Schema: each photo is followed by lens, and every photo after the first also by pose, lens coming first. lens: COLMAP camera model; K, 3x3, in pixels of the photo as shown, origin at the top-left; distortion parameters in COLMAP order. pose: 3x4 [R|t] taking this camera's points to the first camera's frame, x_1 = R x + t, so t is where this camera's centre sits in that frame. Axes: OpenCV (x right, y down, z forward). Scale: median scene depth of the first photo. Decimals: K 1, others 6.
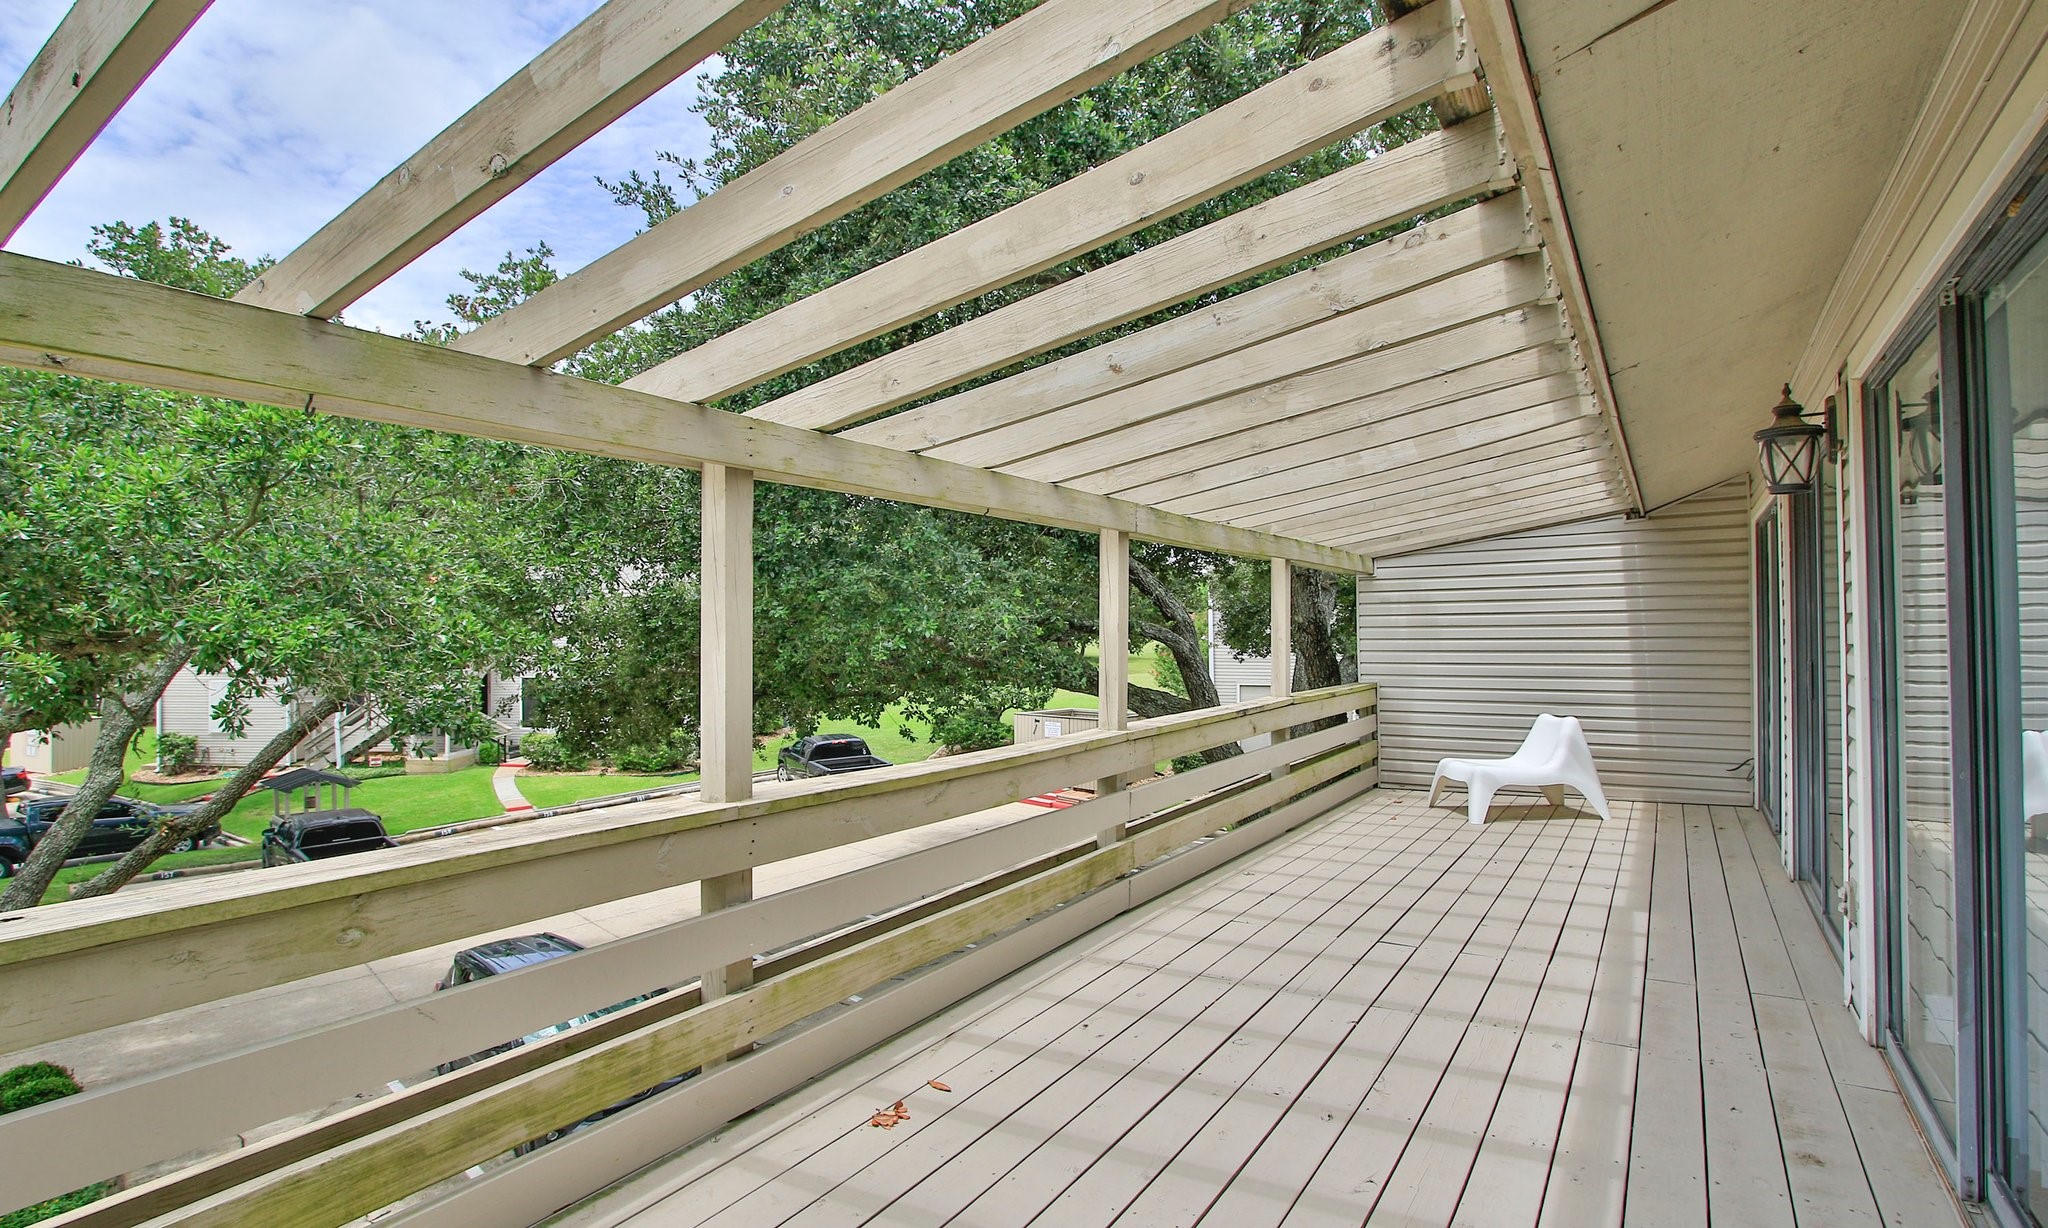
lens RADIAL K [[1045.9, 0, 1027.4], [0, 1045.9, 614.4], [0, 0, 1]] dist [-0.021253, -0.000461]
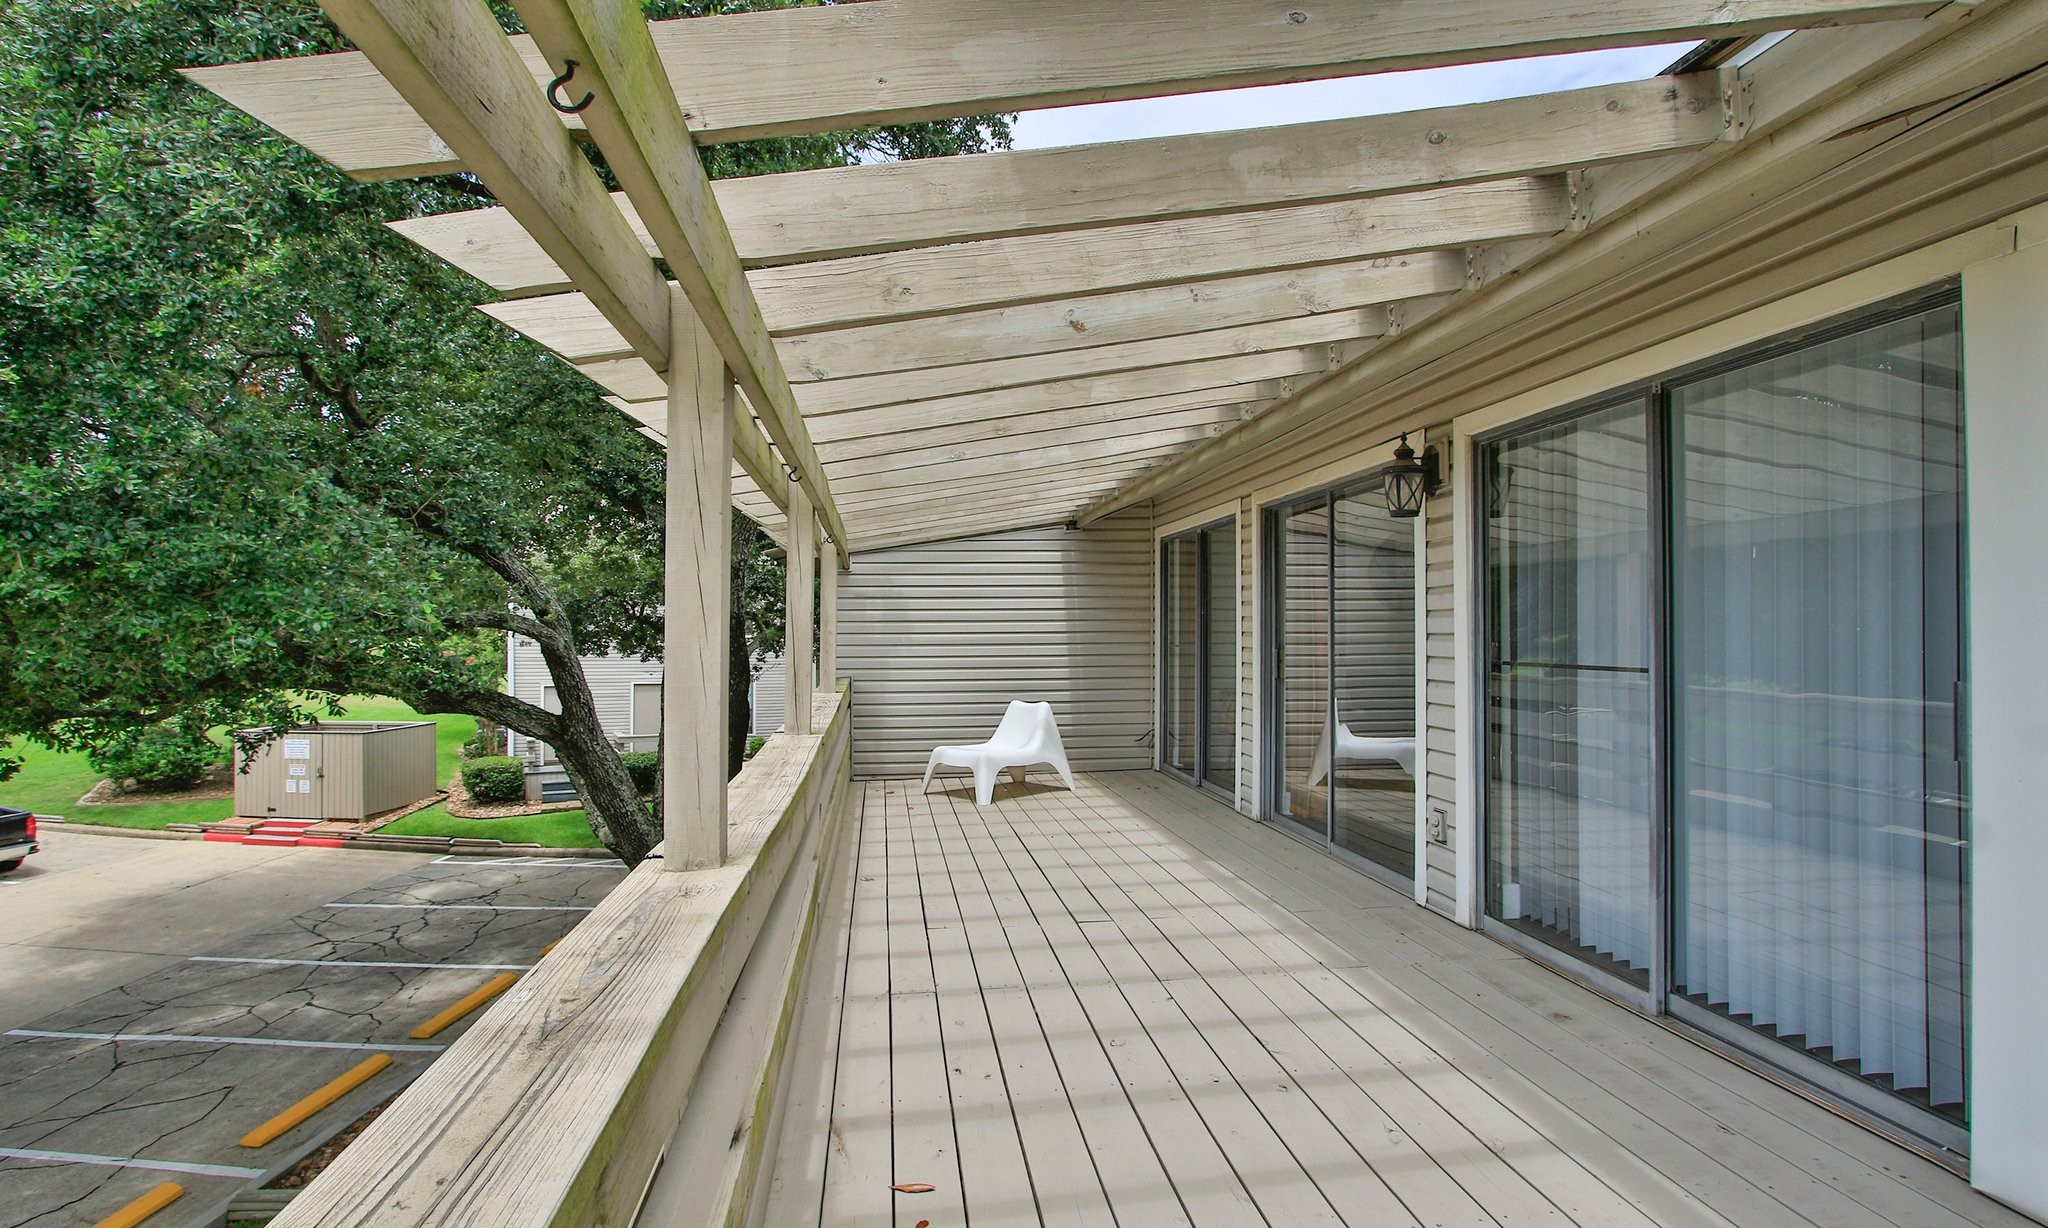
lens RADIAL K [[1045.9, 0, 1024.9], [0, 1045.9, 615.7], [0, 0, 1]] dist [-0.021253, -0.000461]
pose [[0.773100, 0.010408, 0.634199, -0.270088], [-0.012687, 0.999919, -0.000945, 0.008137], [-0.634157, -0.007316, 0.773170, 0.172998]]
